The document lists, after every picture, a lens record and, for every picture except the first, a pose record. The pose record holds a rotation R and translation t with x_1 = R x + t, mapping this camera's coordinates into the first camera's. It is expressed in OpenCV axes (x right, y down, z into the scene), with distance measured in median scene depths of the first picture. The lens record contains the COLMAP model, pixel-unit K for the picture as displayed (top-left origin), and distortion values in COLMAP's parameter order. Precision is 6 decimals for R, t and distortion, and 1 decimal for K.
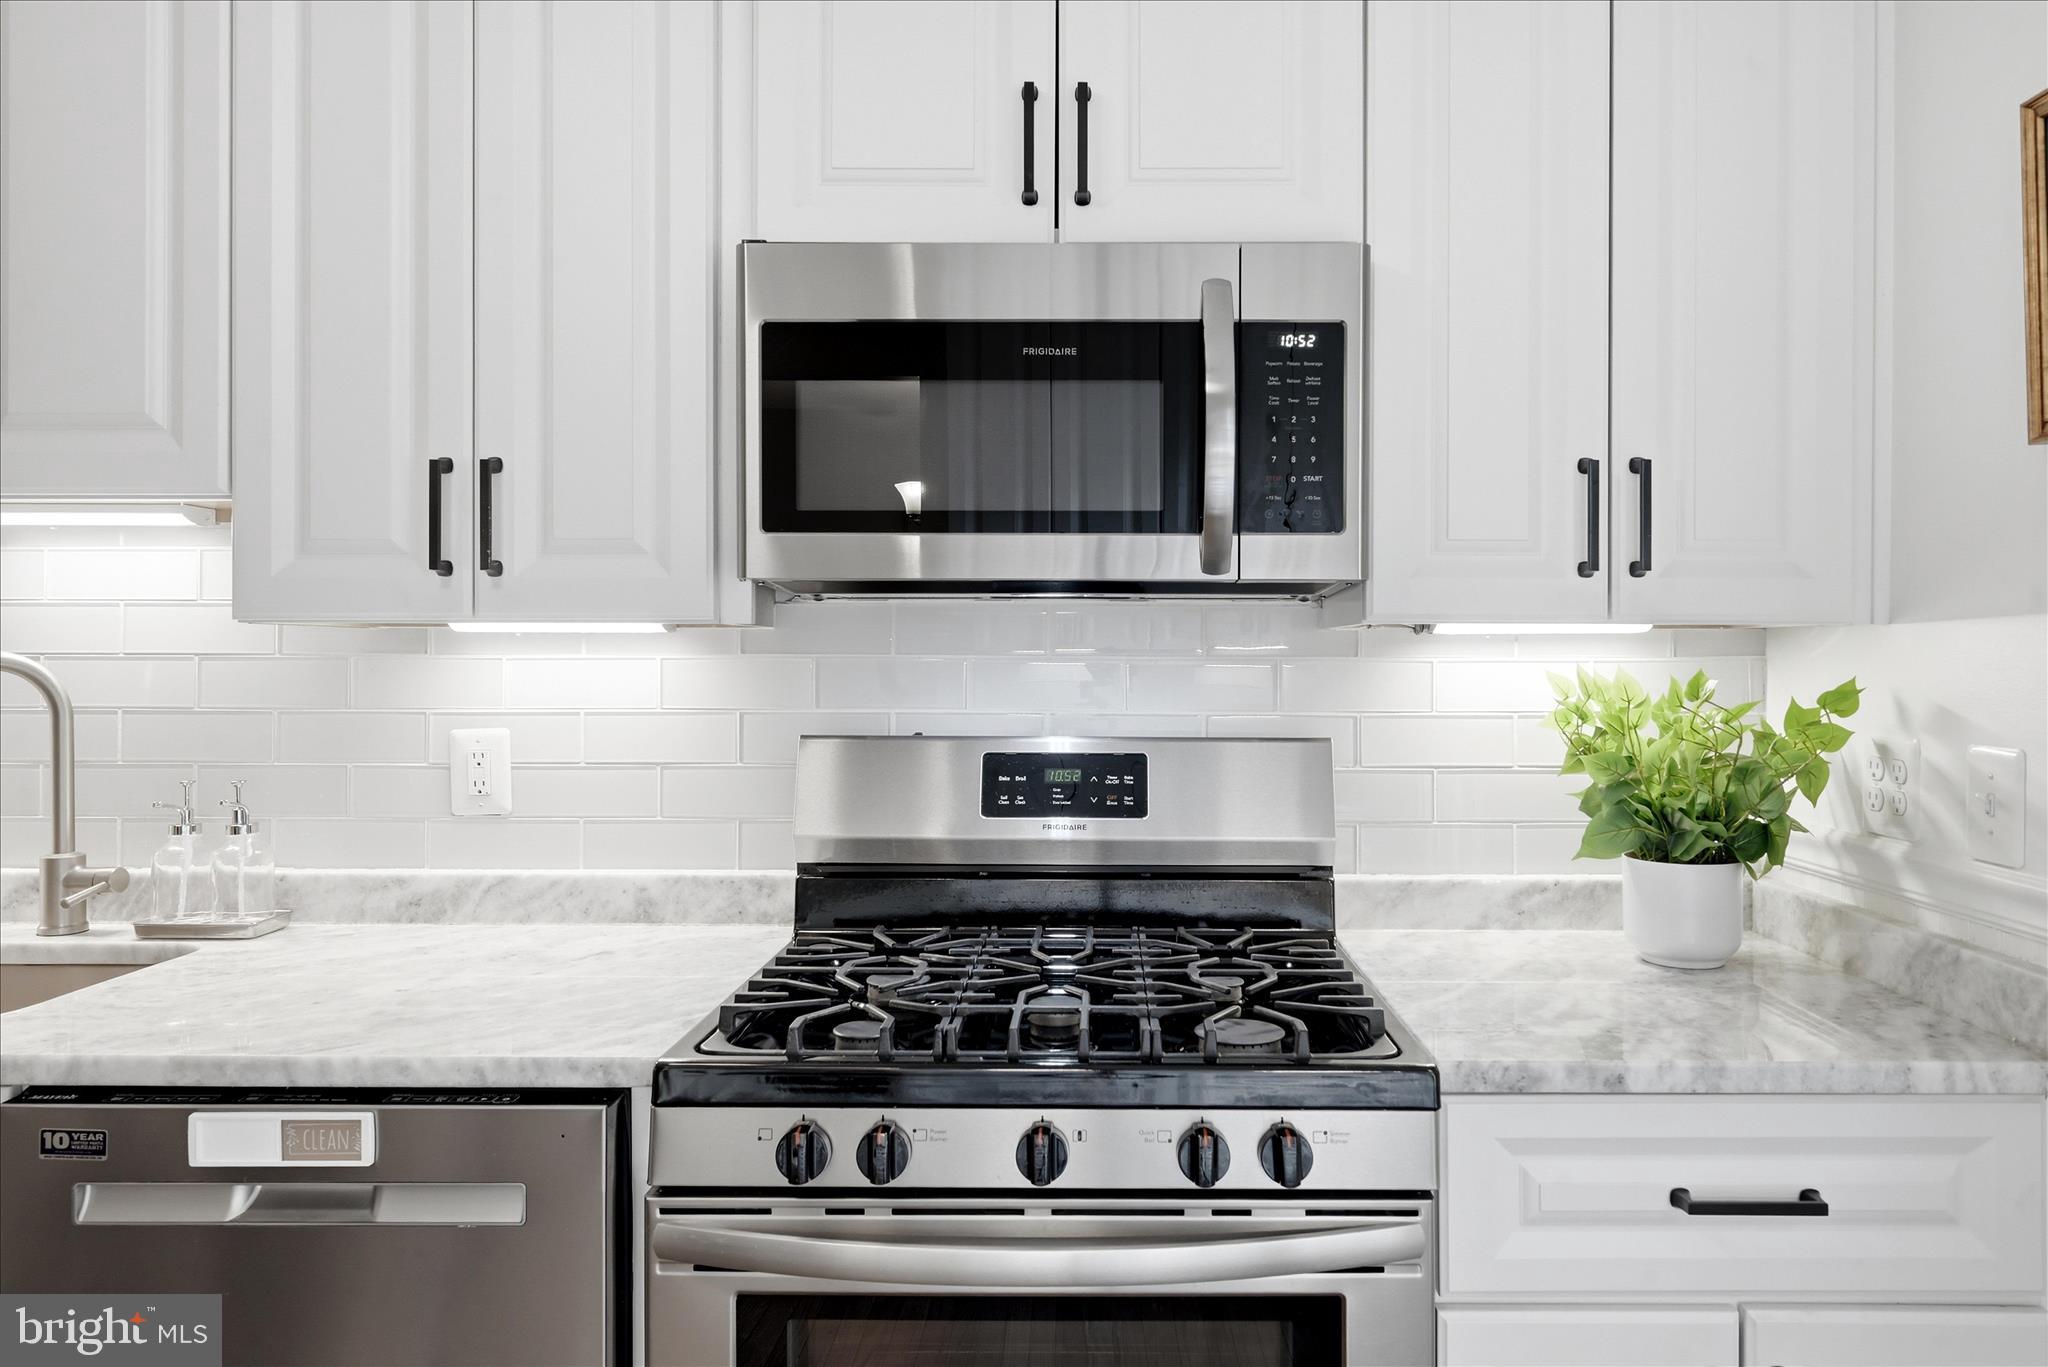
lens RADIAL K [[1294.6, 0, 1072.5], [0, 1294.6, 654.5], [0, 0, 1]] dist [-0.001993, -0.000122]
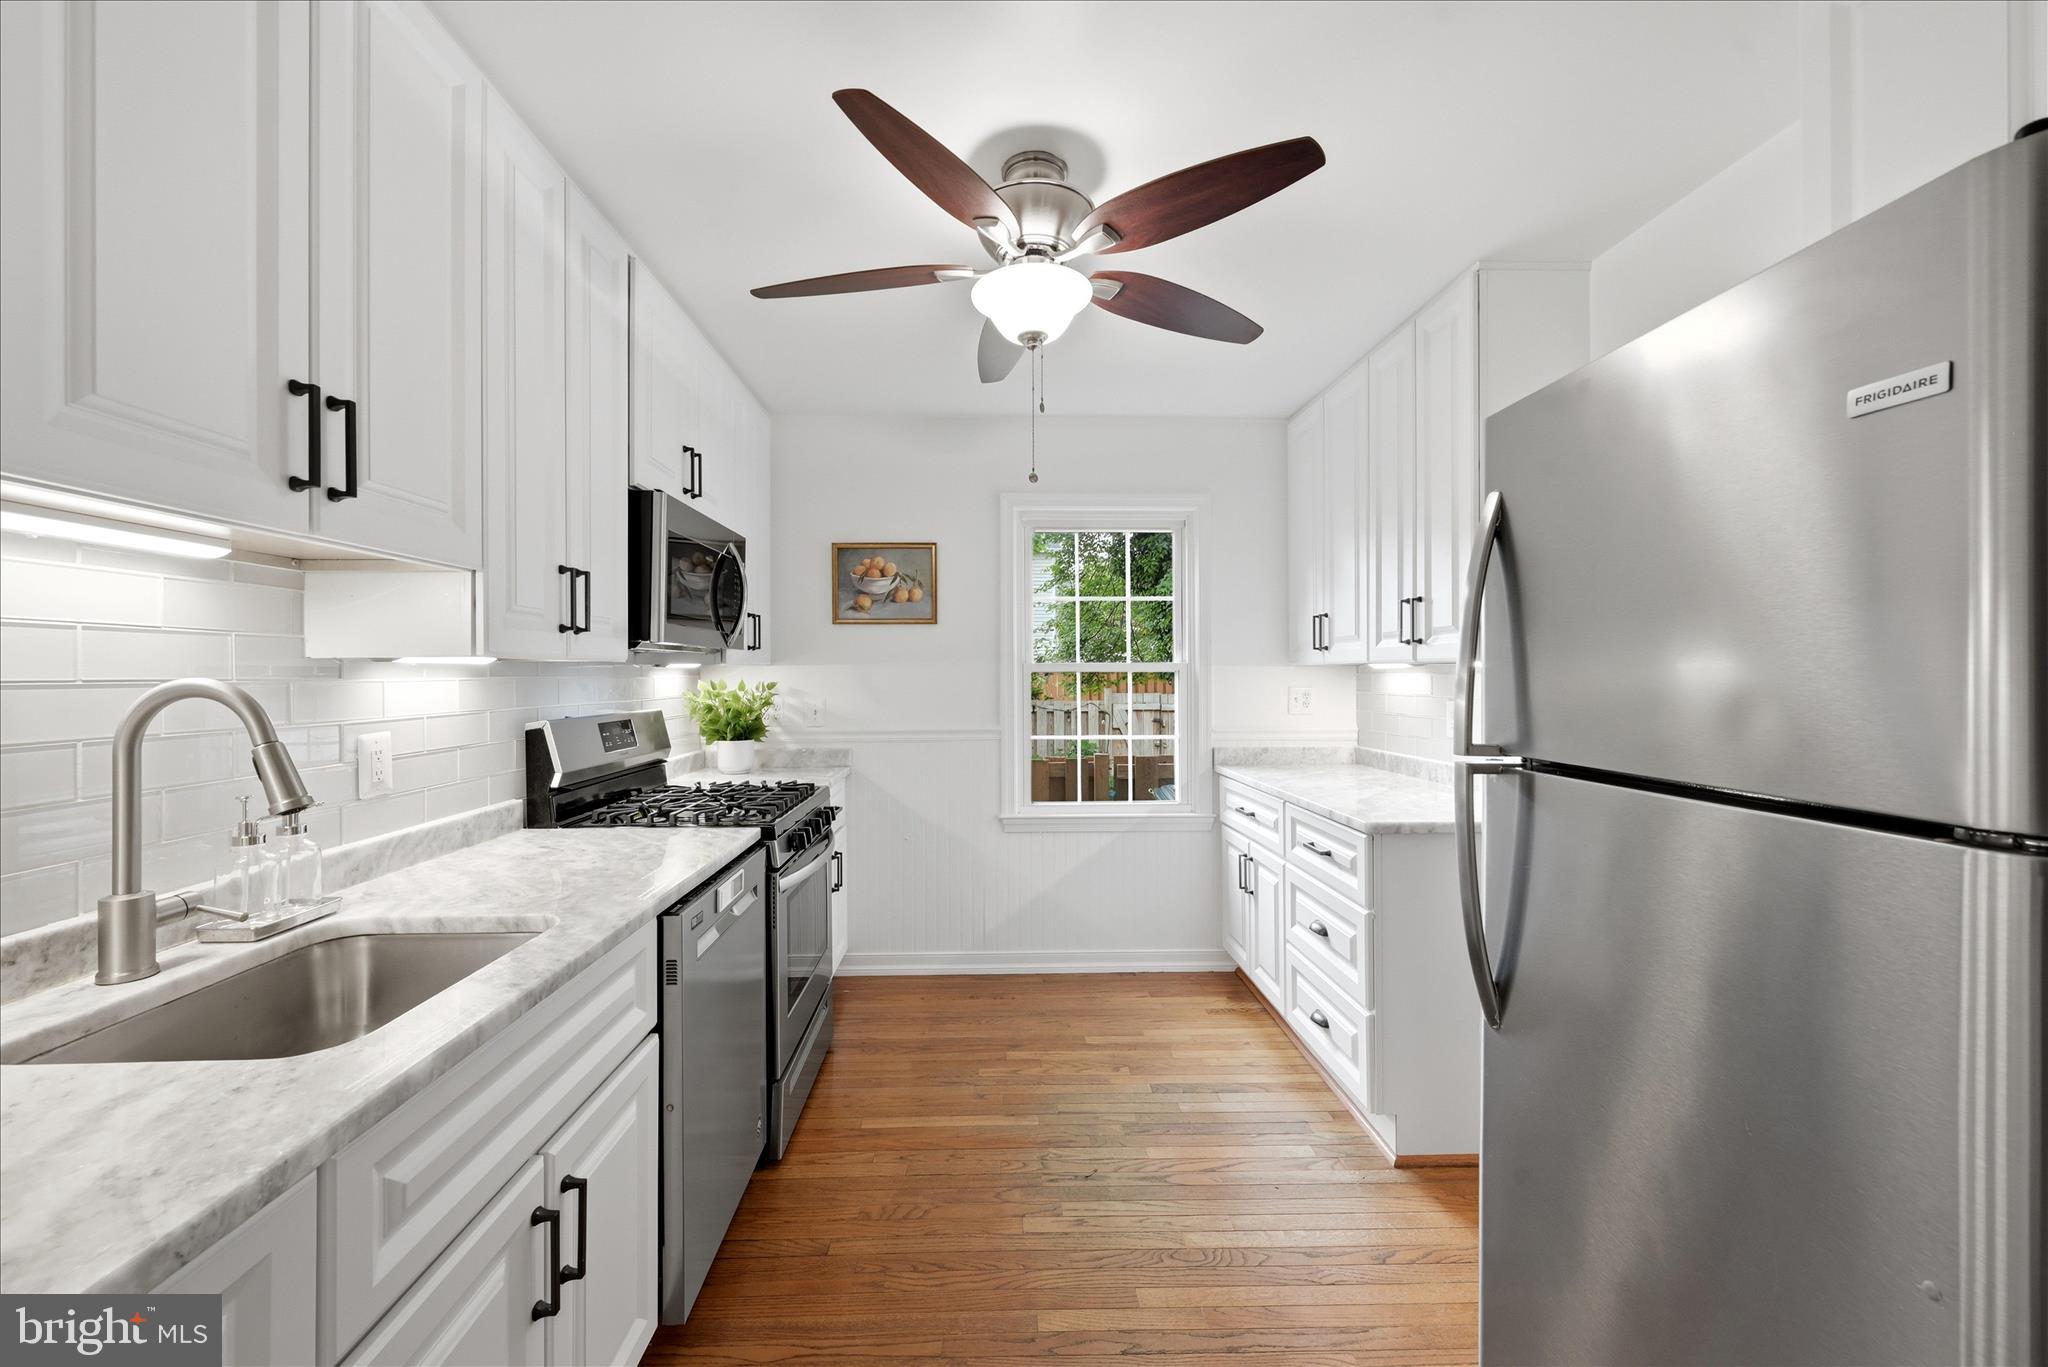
lens RADIAL K [[820.1, 0, 1017.2], [0, 820.1, 673.5], [0, 0, 1]] dist [-0.001394, -0.000165]
pose [[-0.047937, -0.002999, 0.998846, -1.573942], [0.002478, 0.999992, 0.003121, -0.007329], [-0.998847, 0.002625, -0.047929, 0.428169]]
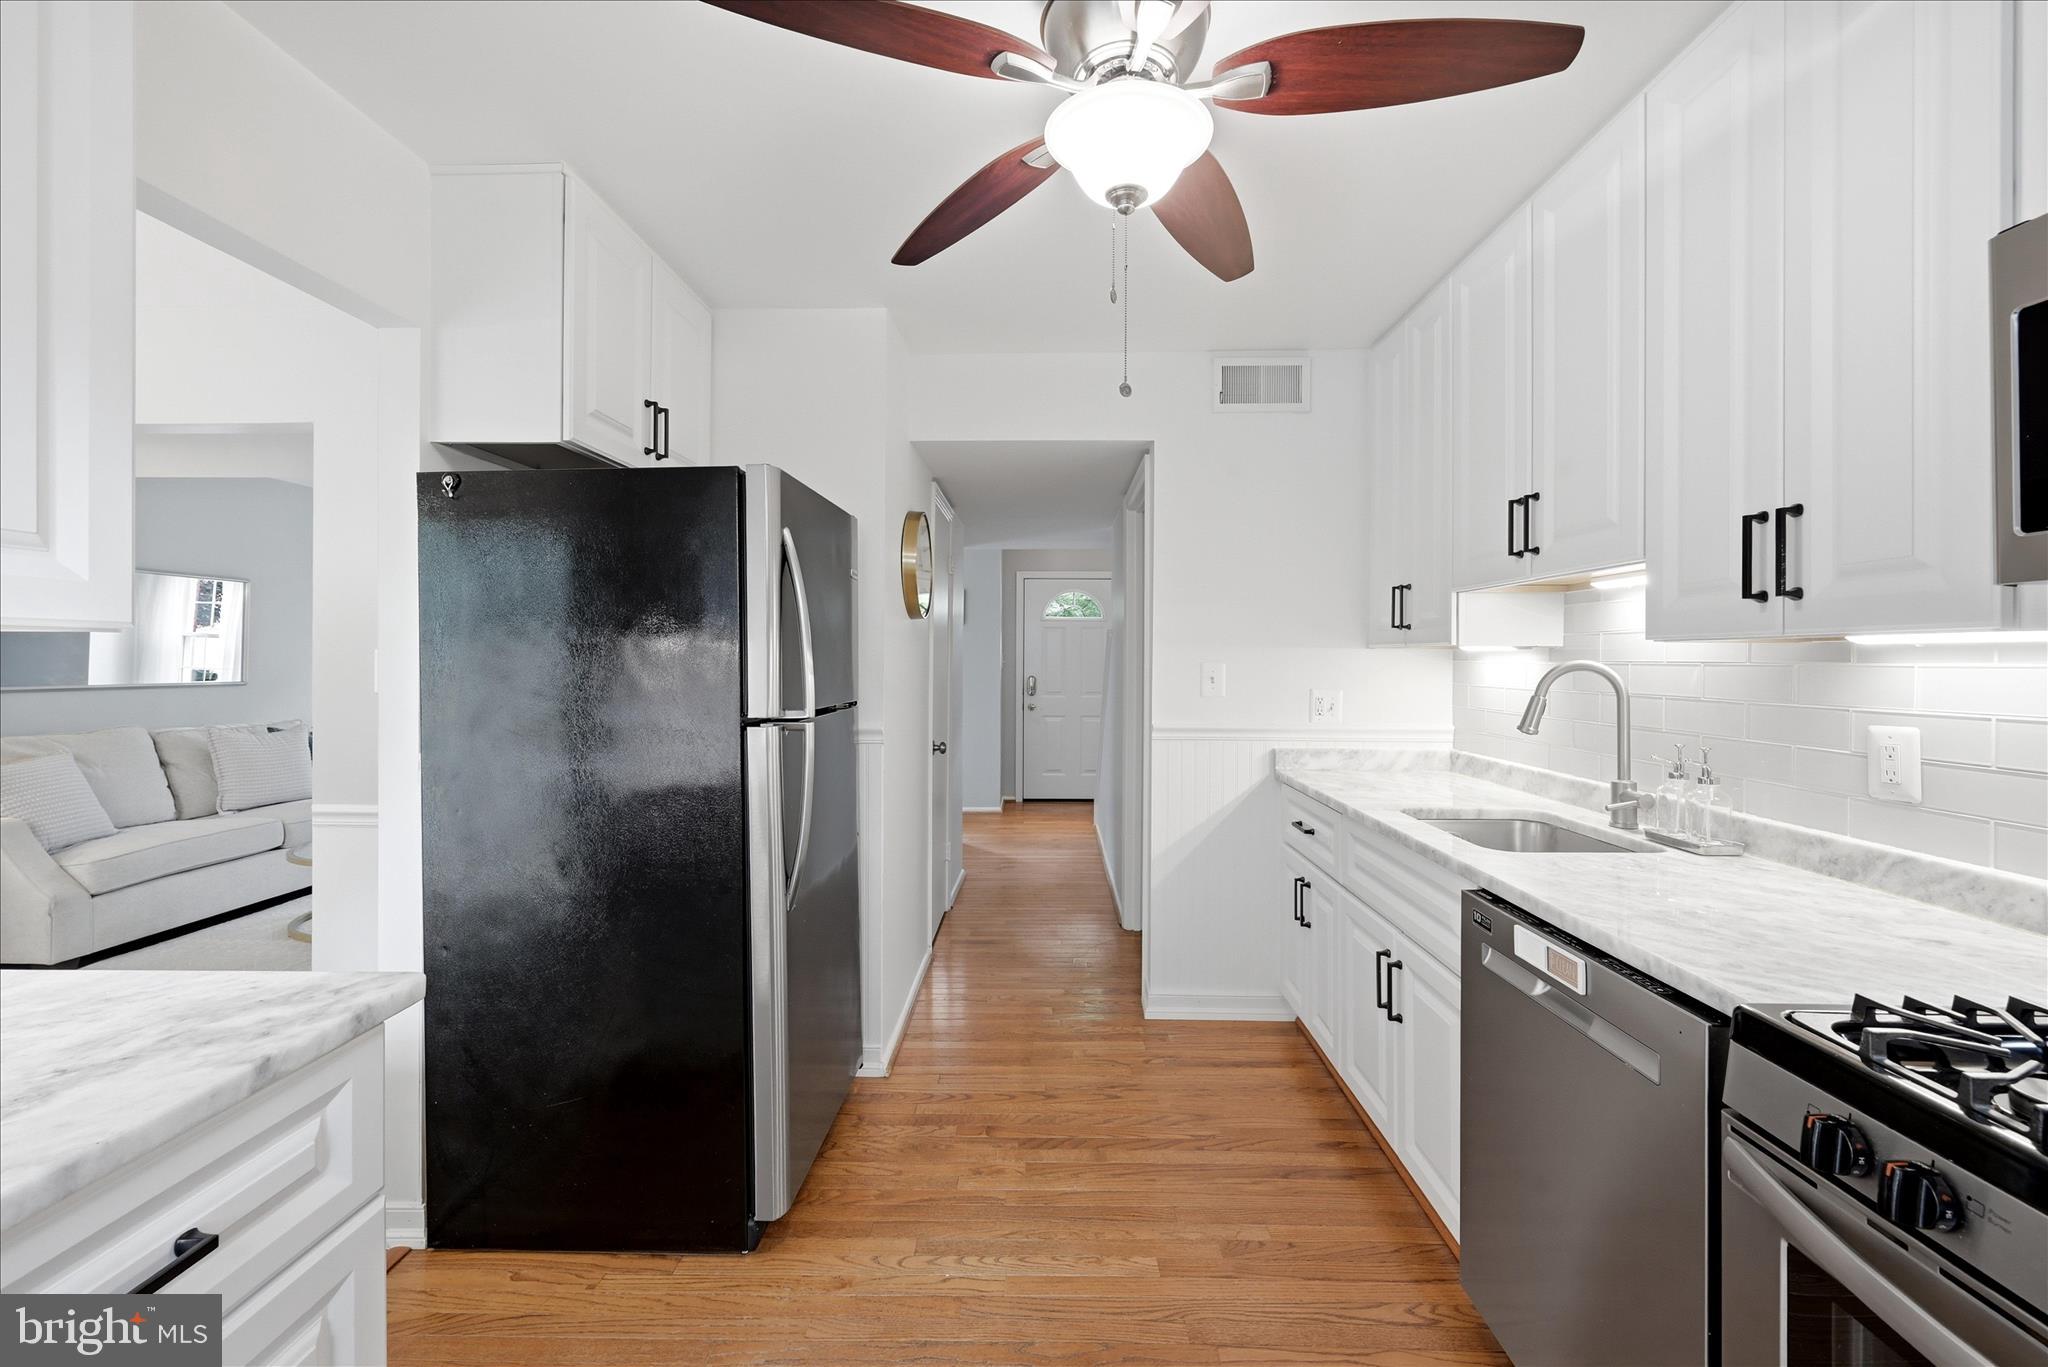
lens RADIAL K [[829.5, 0, 1049.3], [0, 829.5, 660.8], [0, 0, 1]] dist [-0.002204, -0.000201]
pose [[0.010199, -0.000366, -0.999948, 0.330120], [-0.000016, 1.000000, -0.000366, -0.002093], [0.999948, 0.000020, 0.010199, 0.267018]]
